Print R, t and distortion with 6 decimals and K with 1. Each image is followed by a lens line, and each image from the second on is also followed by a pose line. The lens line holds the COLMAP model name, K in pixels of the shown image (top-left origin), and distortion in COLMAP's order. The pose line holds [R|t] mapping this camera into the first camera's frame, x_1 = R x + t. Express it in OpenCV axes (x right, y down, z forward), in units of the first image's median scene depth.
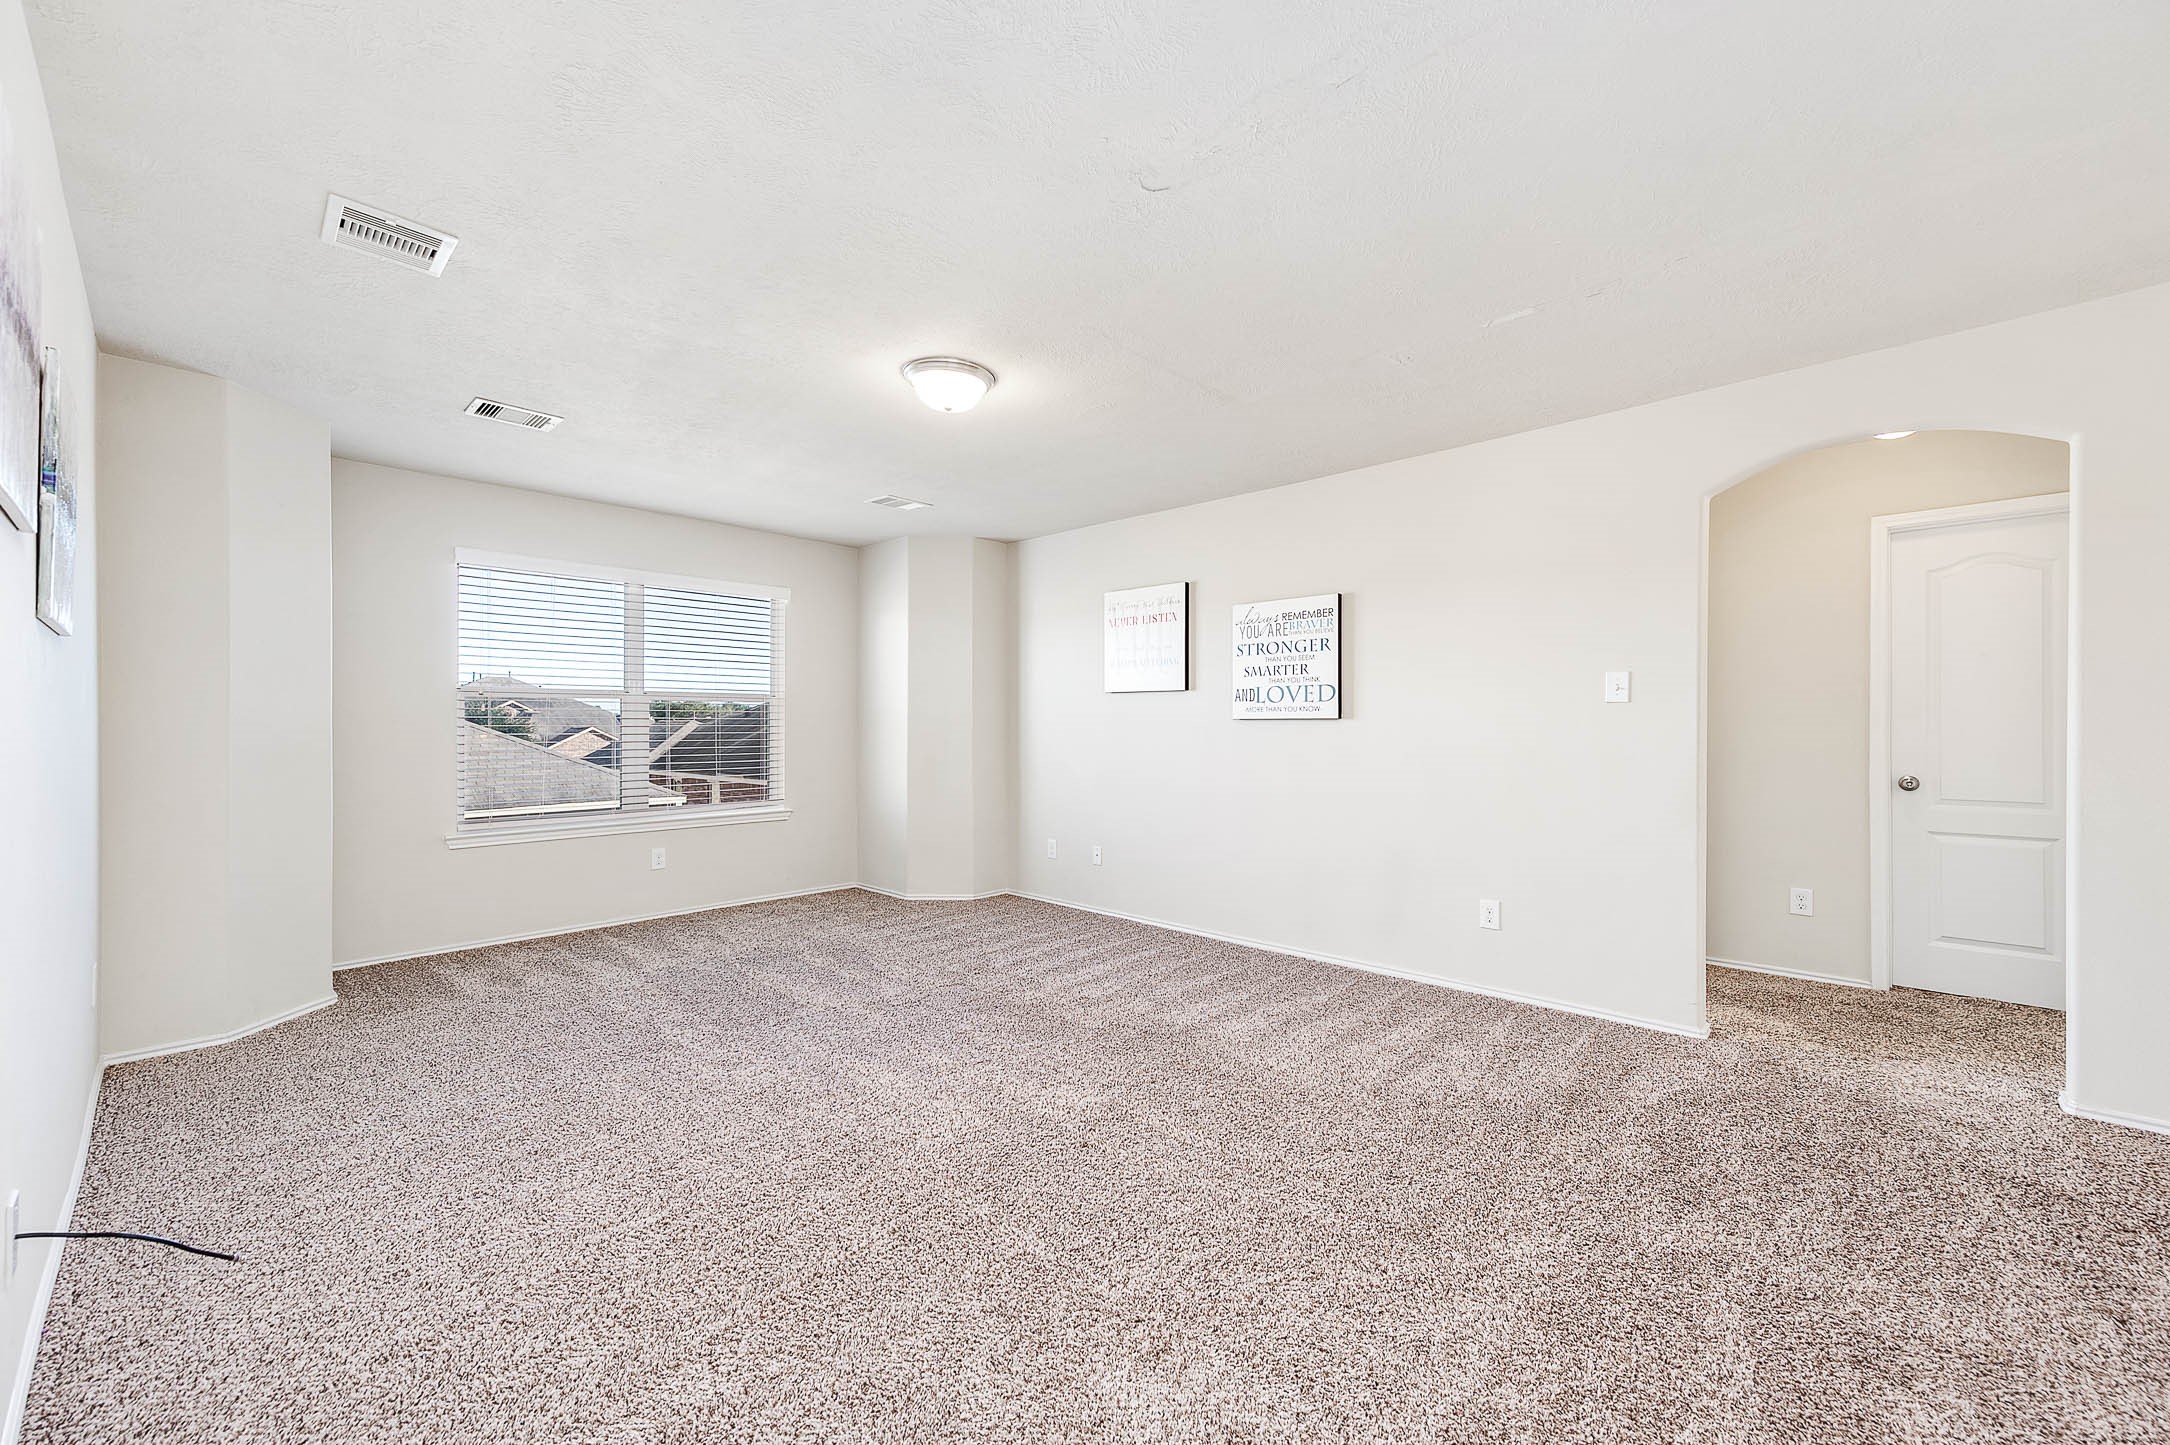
lens RADIAL K [[850.3, 0, 1082.2], [0, 850.3, 724.9], [0, 0, 1]] dist [0.008227, 0.000284]
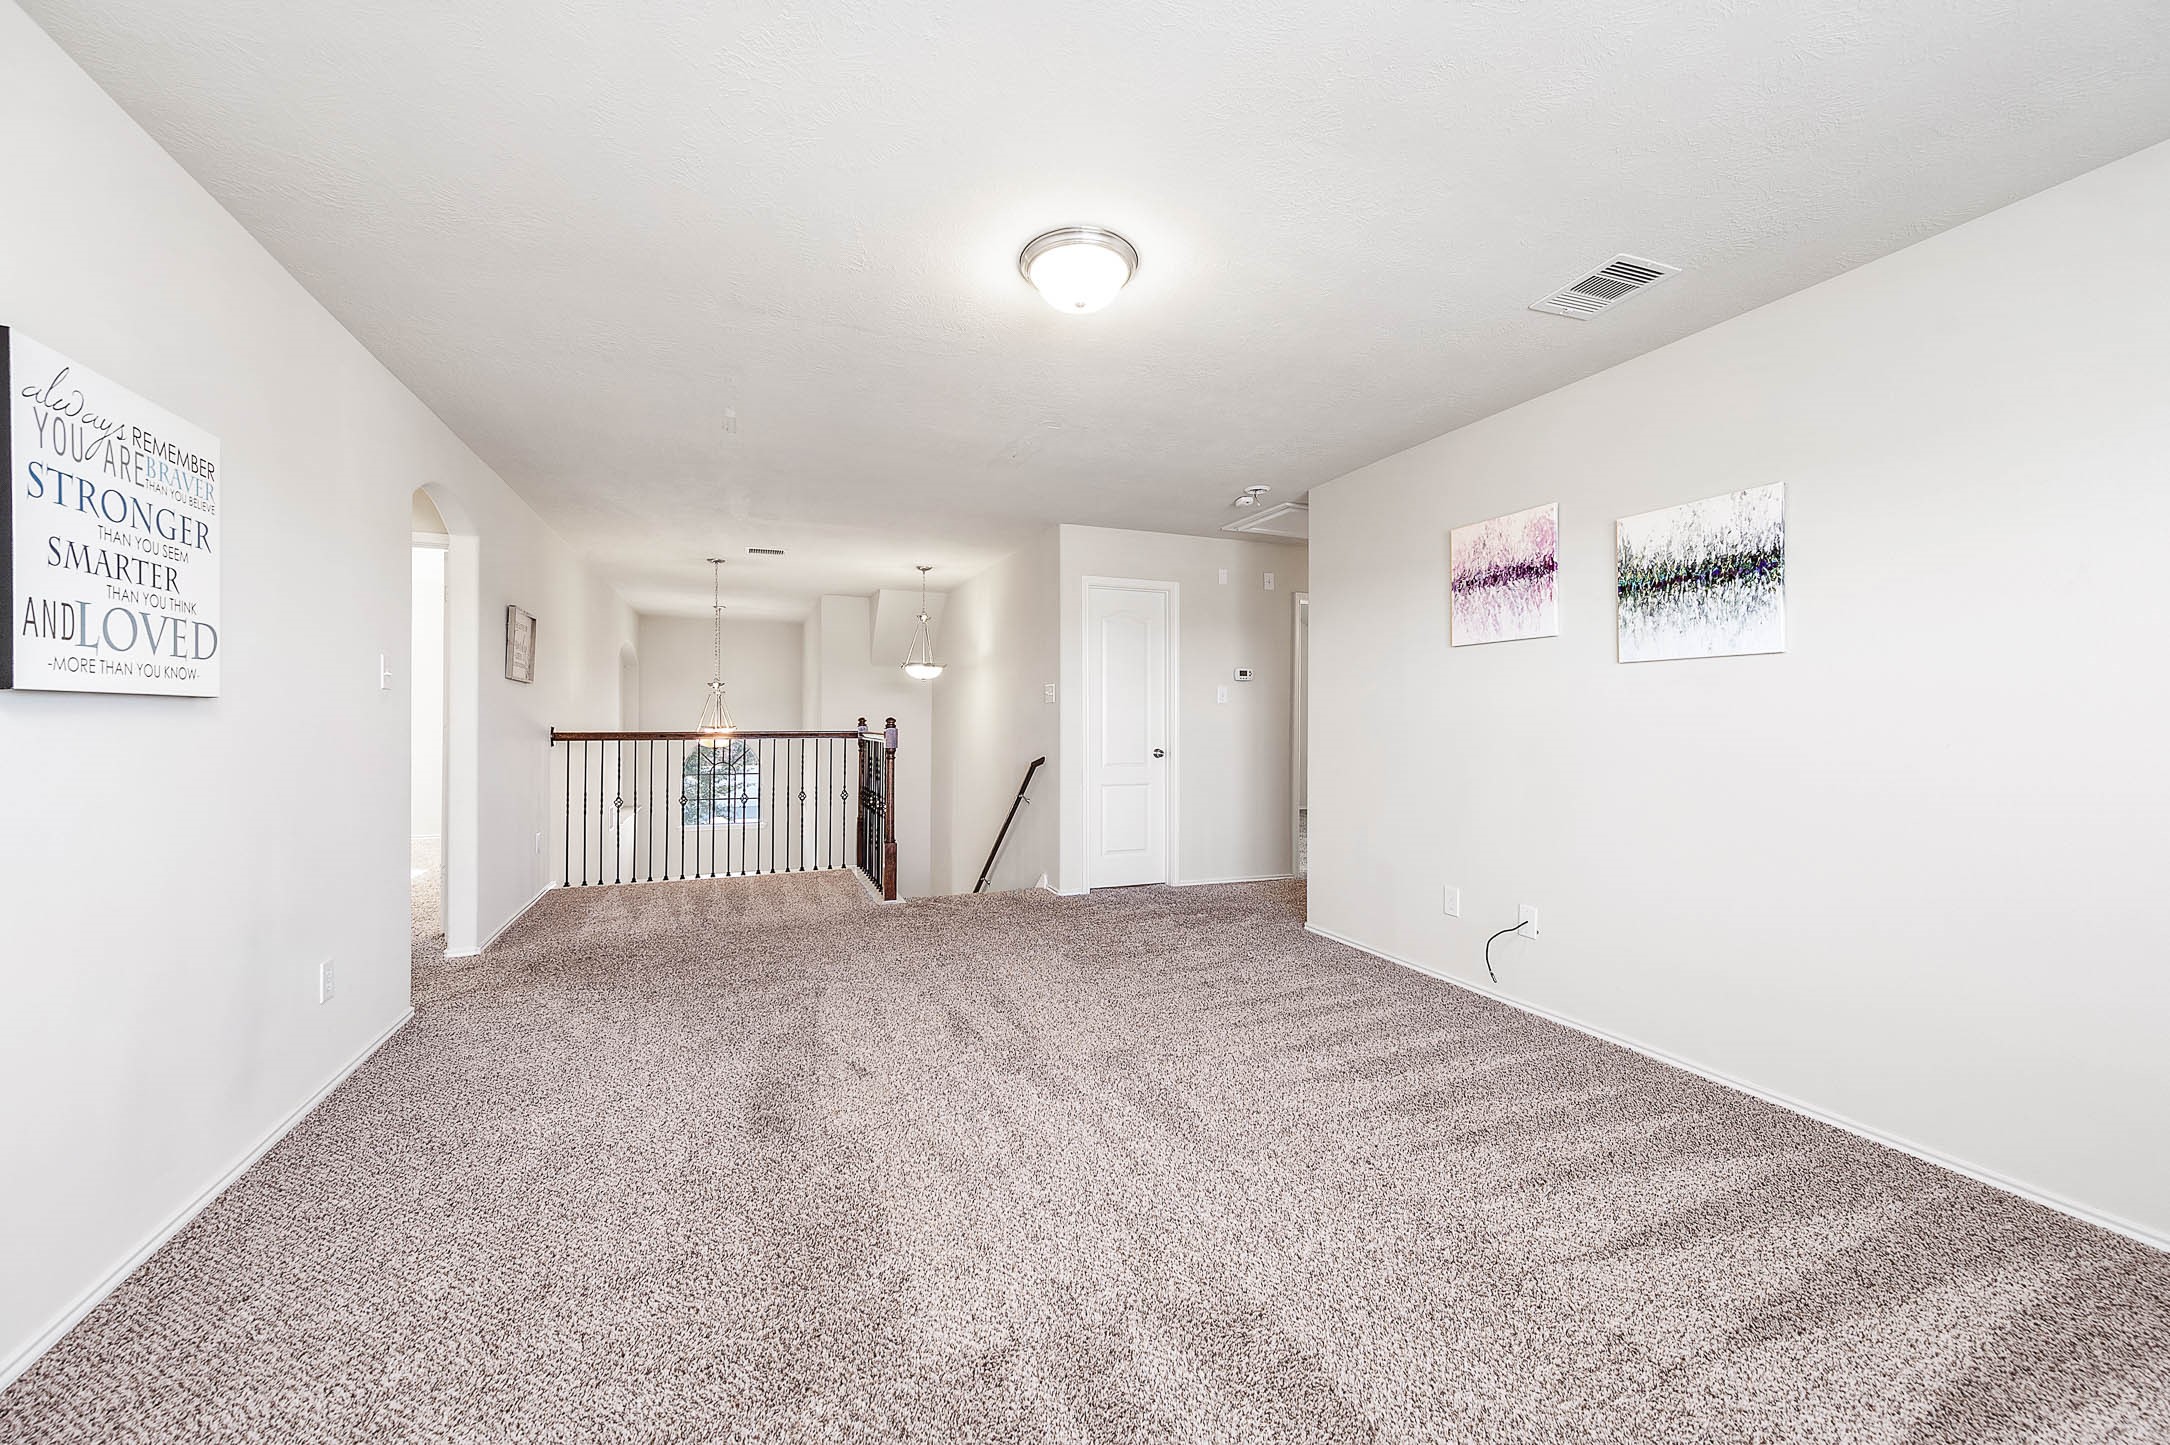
lens RADIAL K [[850.3, 0, 1084.0], [0, 850.3, 721.7], [0, 0, 1]] dist [0.008227, 0.000284]
pose [[-0.904925, -0.002914, 0.425560, -0.336262], [-0.004991, 0.999980, -0.003766, 0.005328], [-0.425541, -0.005532, -0.904922, 1.179540]]
